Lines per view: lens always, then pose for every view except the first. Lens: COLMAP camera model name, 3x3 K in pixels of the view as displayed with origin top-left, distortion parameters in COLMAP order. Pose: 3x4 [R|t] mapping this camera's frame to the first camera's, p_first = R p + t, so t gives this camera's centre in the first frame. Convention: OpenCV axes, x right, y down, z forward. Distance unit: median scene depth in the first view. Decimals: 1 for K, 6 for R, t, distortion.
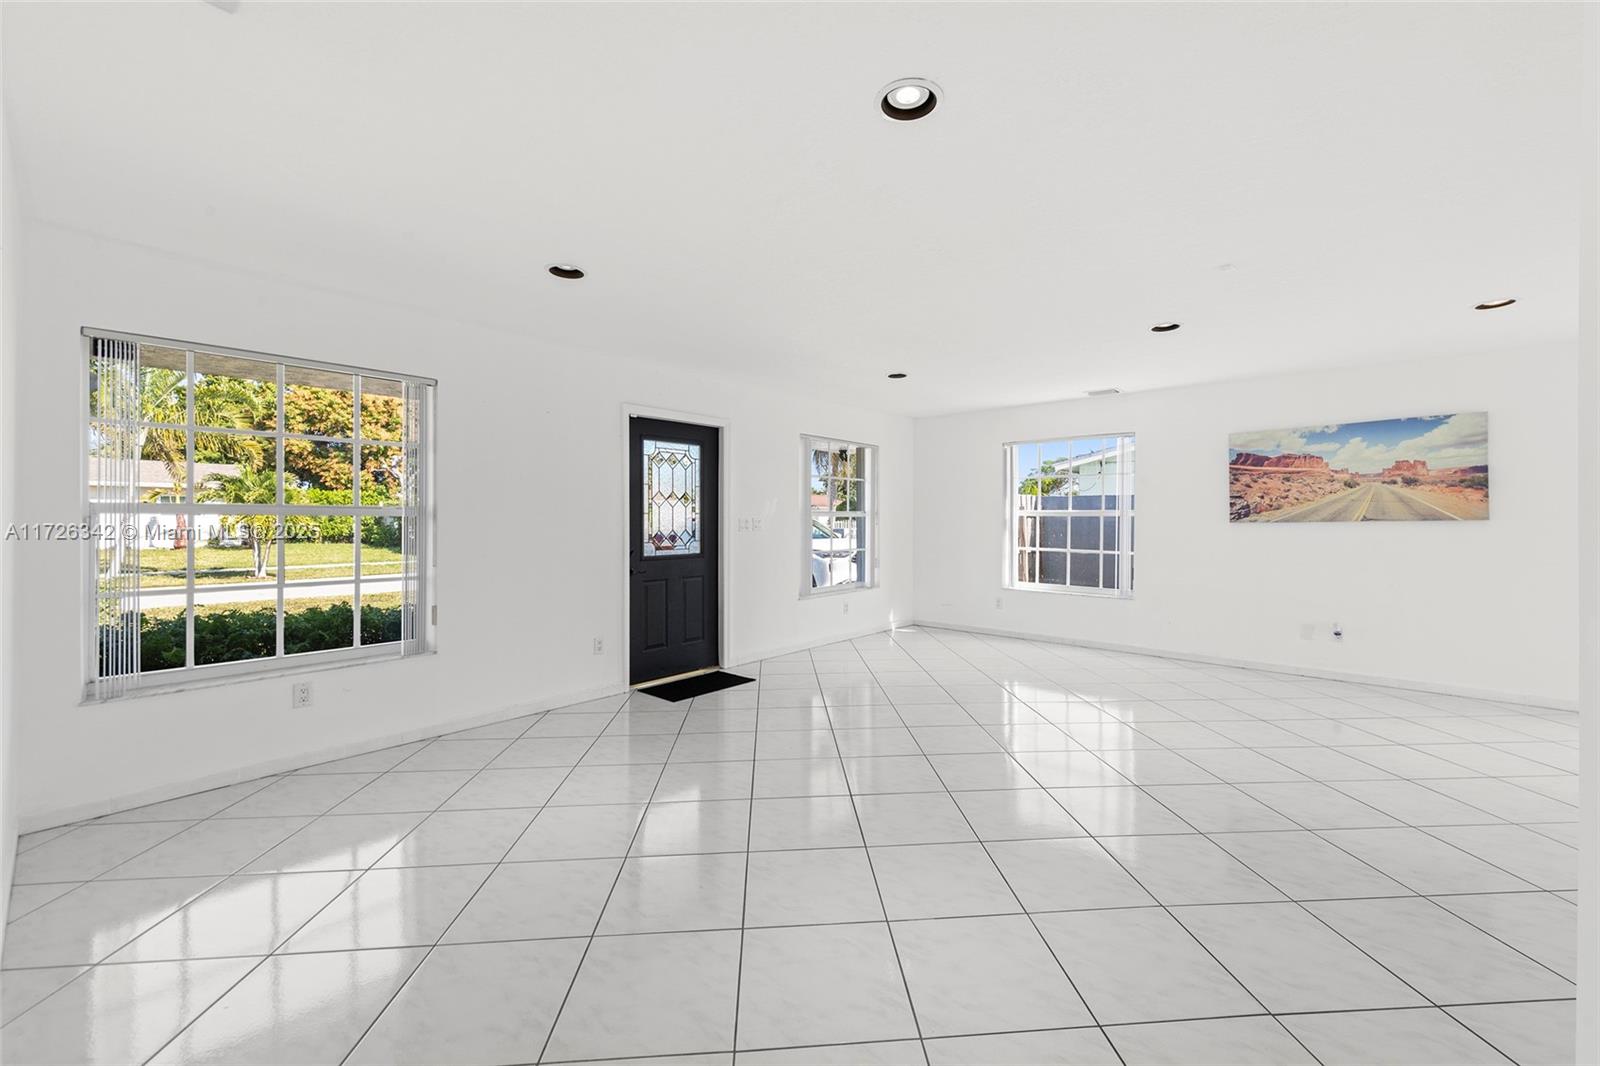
lens RADIAL K [[646.6, 0, 796.8], [0, 646.6, 516.4], [0, 0, 1]] dist [0.002213, 0.000047]
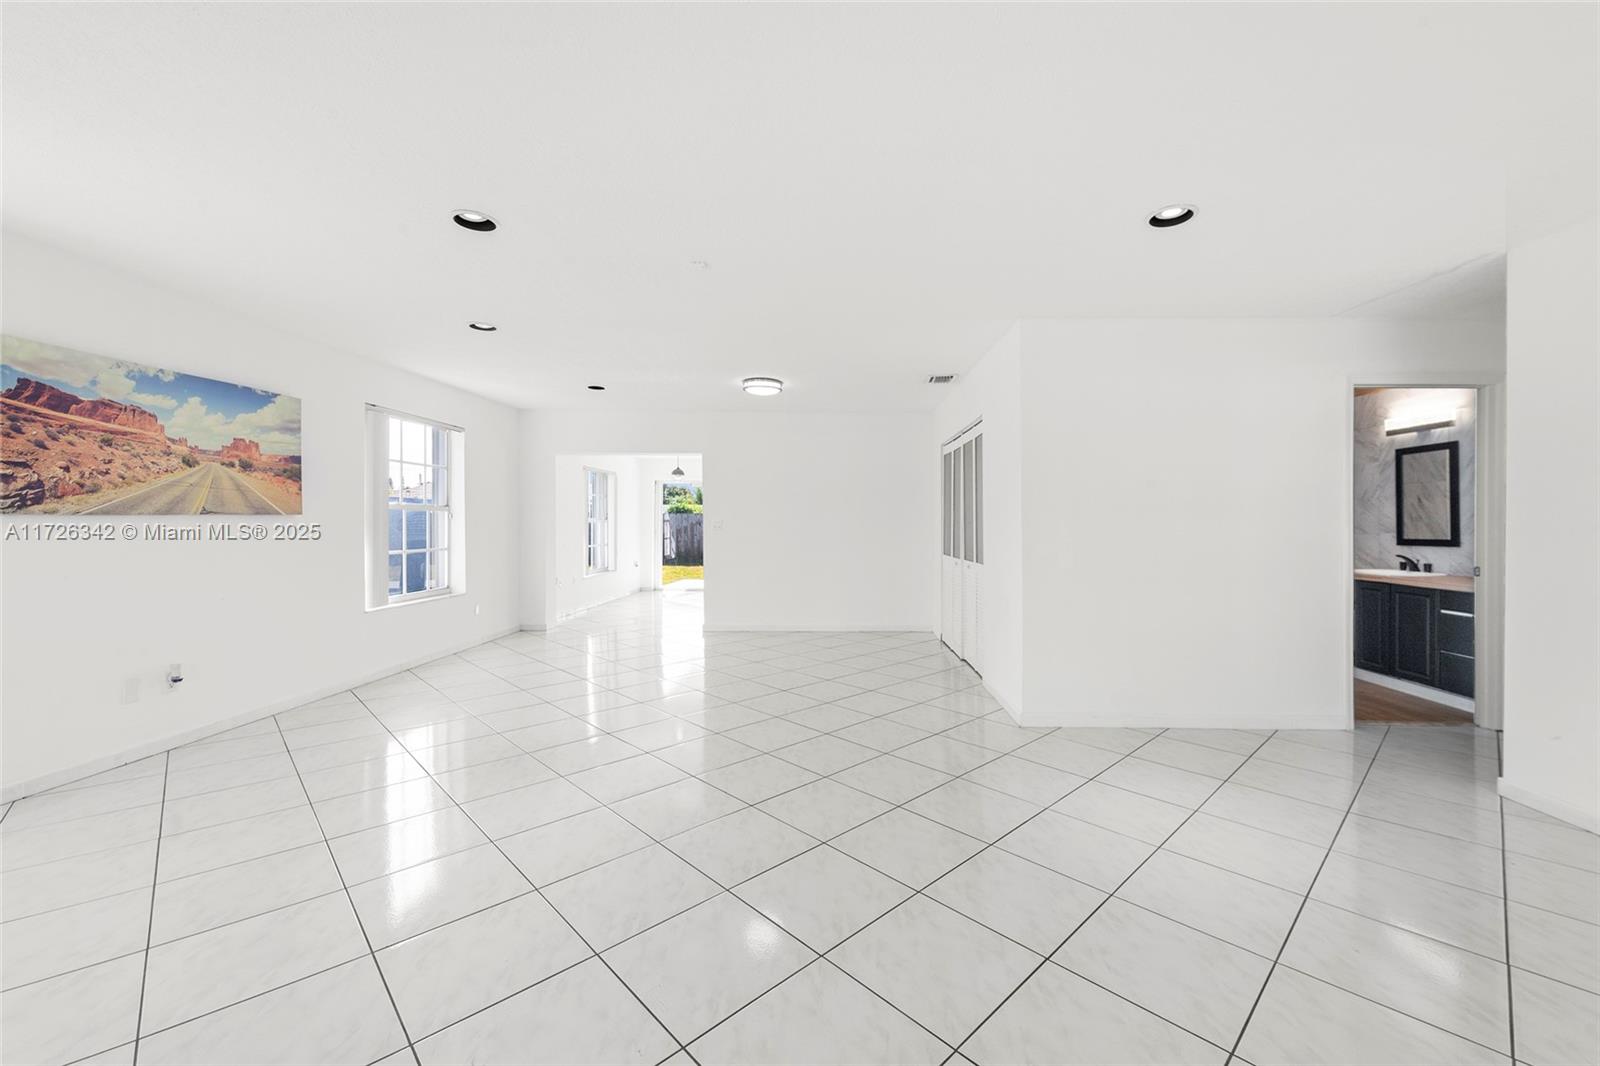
lens RADIAL K [[646.6, 0, 819.9], [0, 646.6, 525.8], [0, 0, 1]] dist [0.002213, 0.000047]
pose [[-0.666180, -0.000186, 0.745791, -0.118459], [-0.000518, 1.000000, -0.000213, 0.018747], [-0.745791, -0.000528, -0.666180, 0.915863]]
